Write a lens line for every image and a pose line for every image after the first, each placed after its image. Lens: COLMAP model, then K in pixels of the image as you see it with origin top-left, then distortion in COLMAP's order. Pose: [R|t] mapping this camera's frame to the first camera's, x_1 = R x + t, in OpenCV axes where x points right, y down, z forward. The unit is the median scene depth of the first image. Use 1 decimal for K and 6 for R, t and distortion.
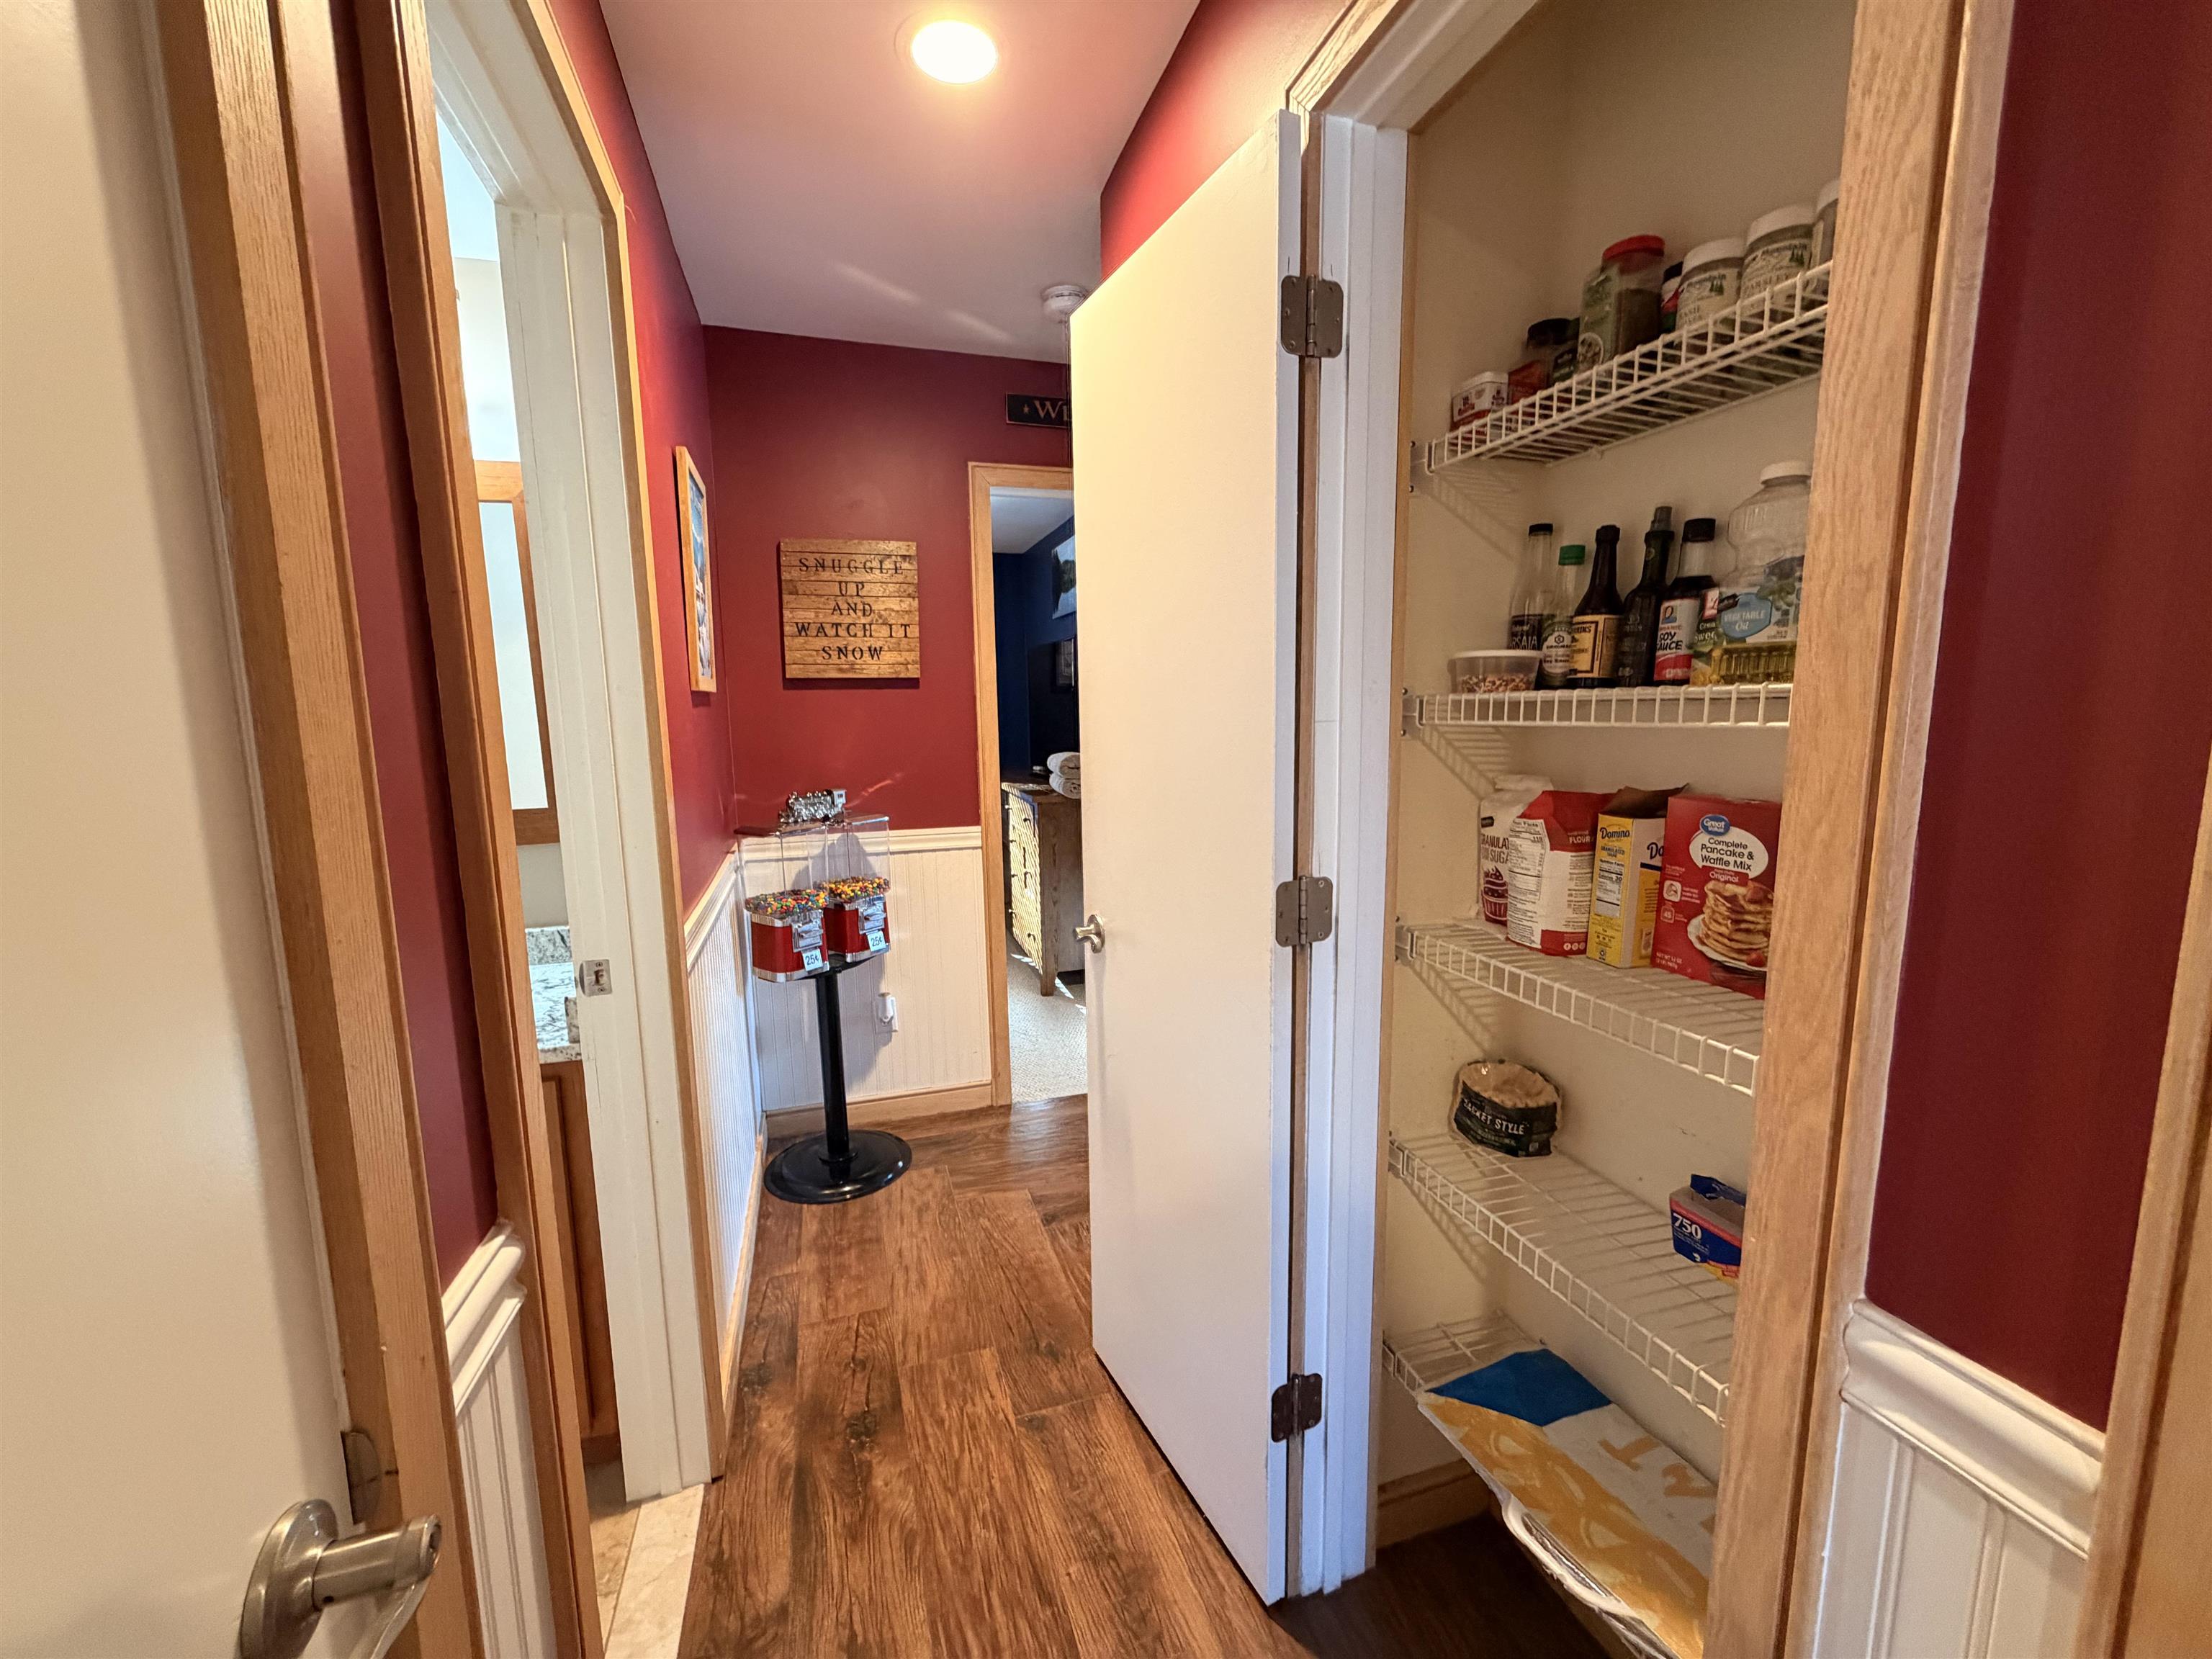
lens RADIAL K [[877.7, 0, 1106.0], [0, 877.7, 829.5], [0, 0, 1]] dist [0.003076, -0.000079]
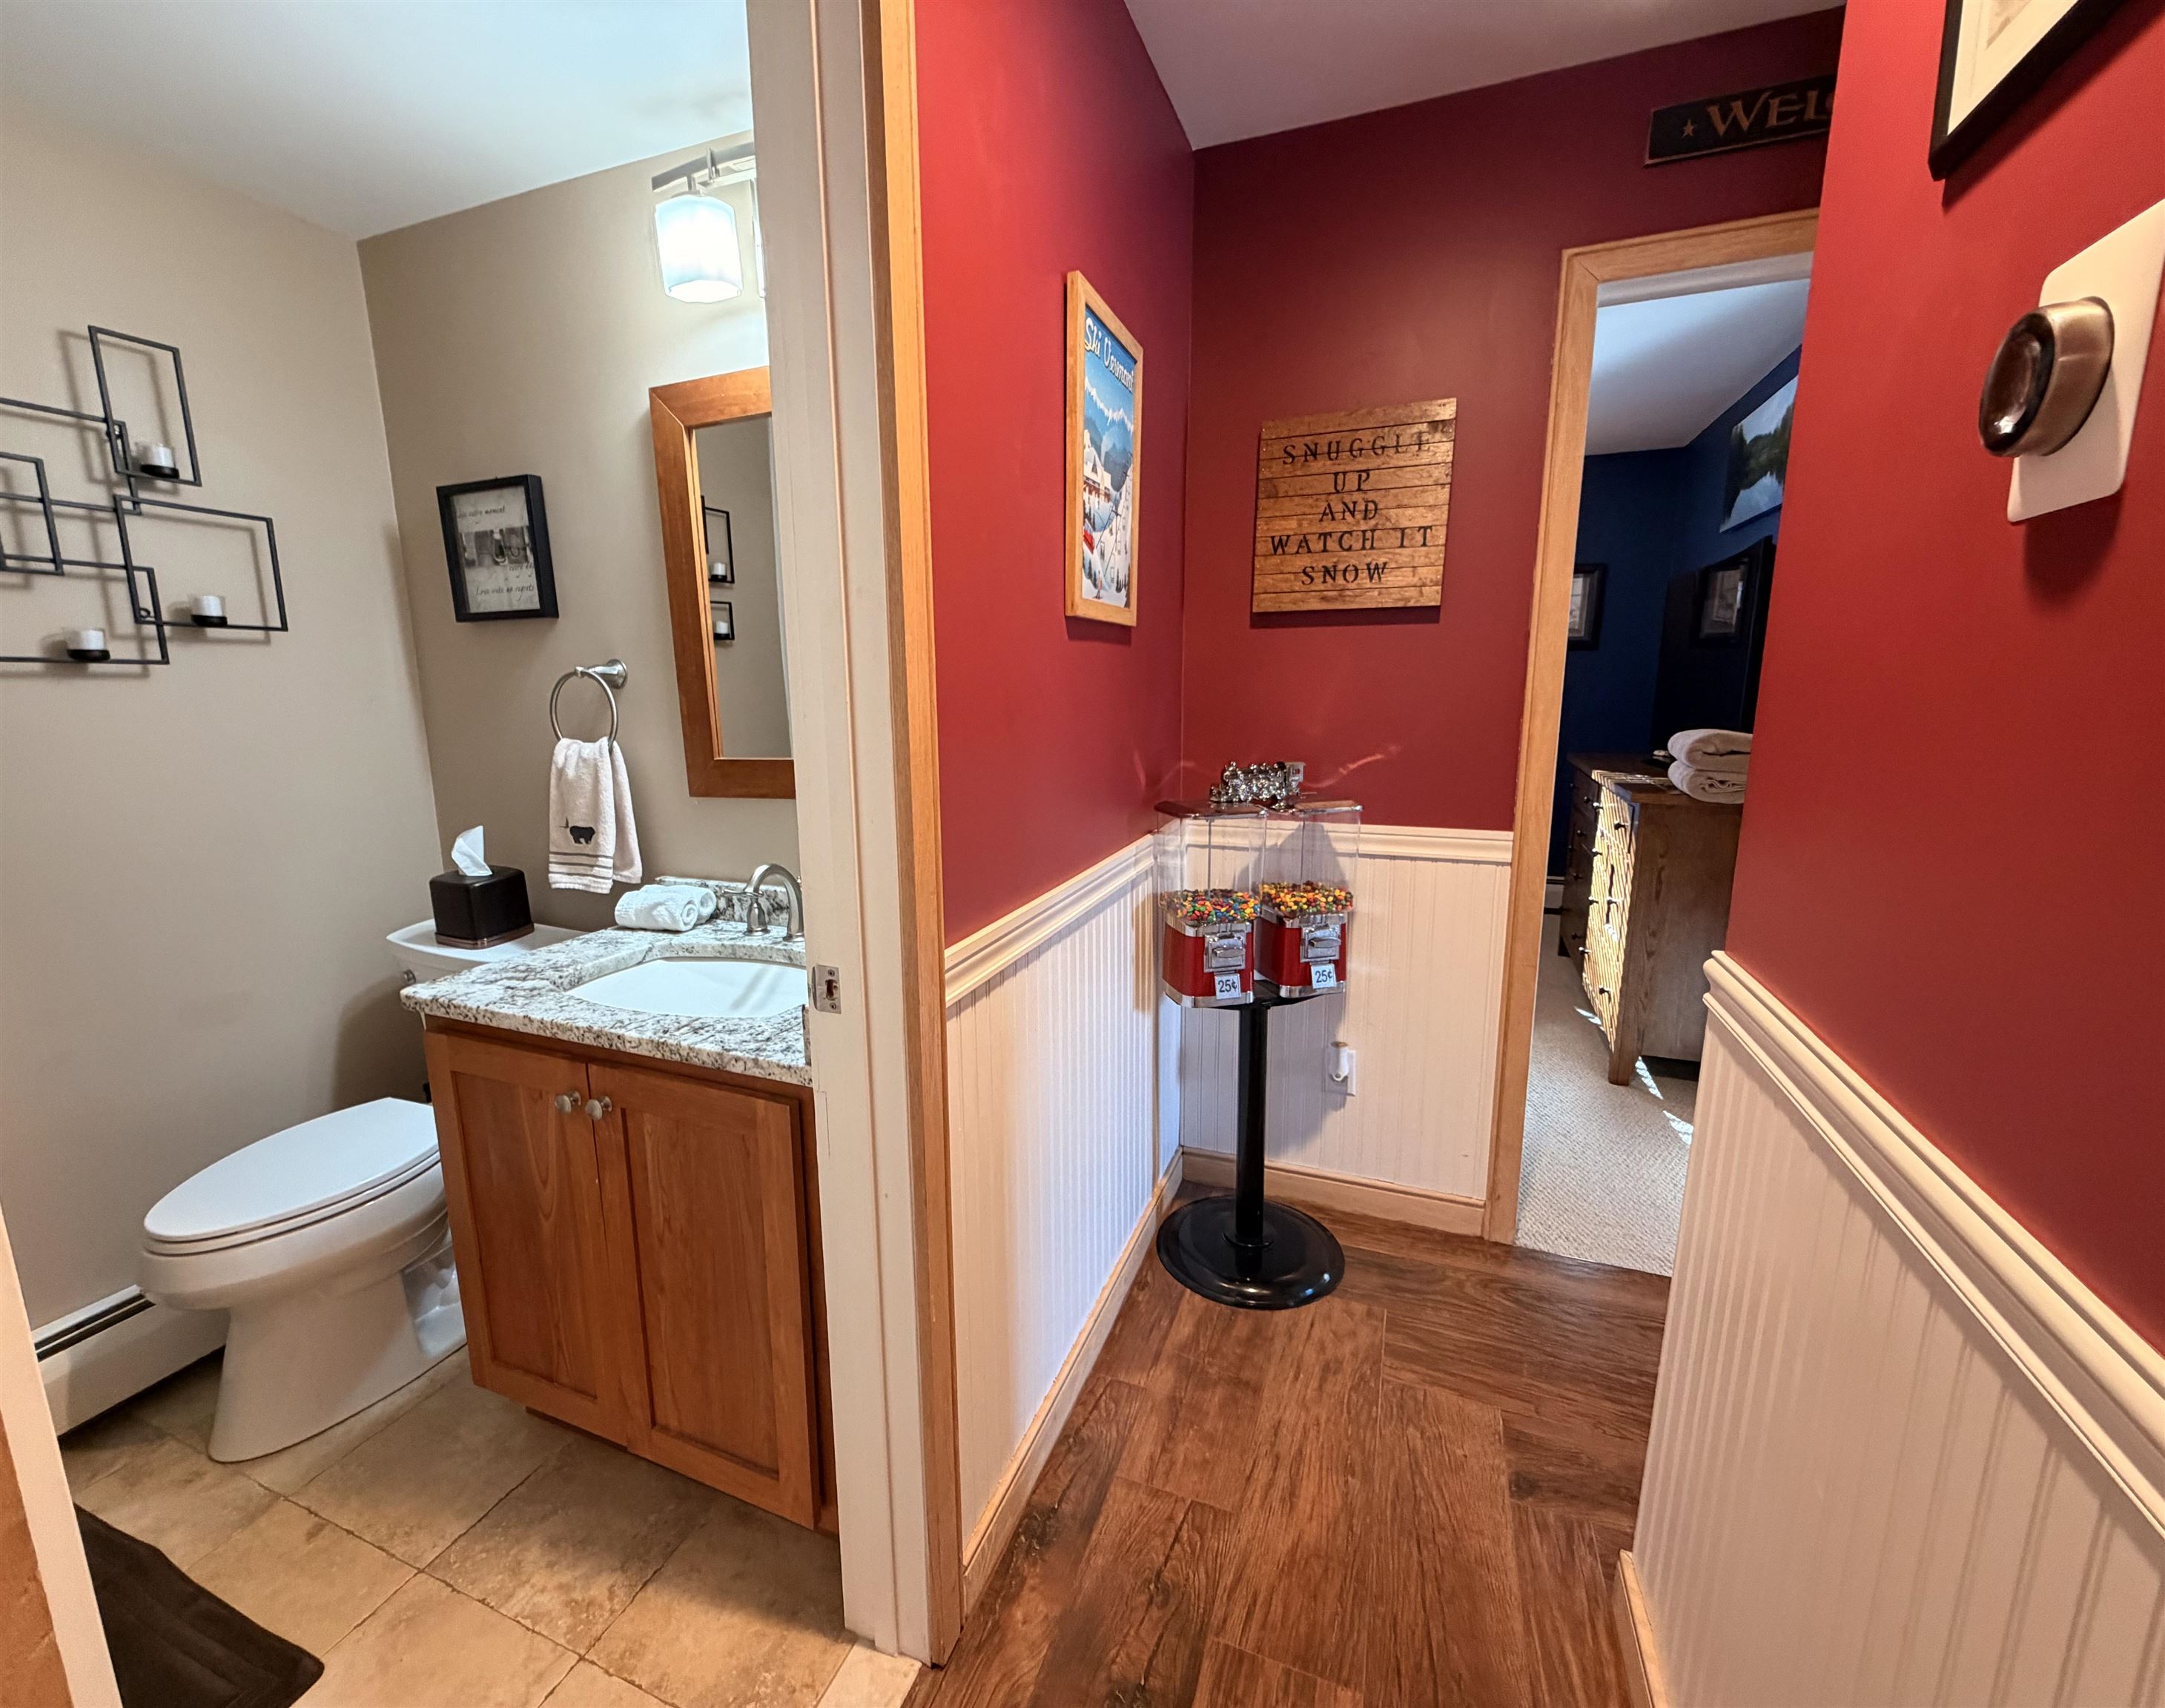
lens RADIAL K [[916.5, 0, 1047.4], [0, 916.5, 855.7], [0, 0, 1]] dist [0.000644, -0.000319]
pose [[0.773466, 0.124094, -0.621571, 0.018904], [-0.090540, 0.992222, 0.085428, -0.014752], [0.627338, -0.009798, 0.778686, 0.267354]]
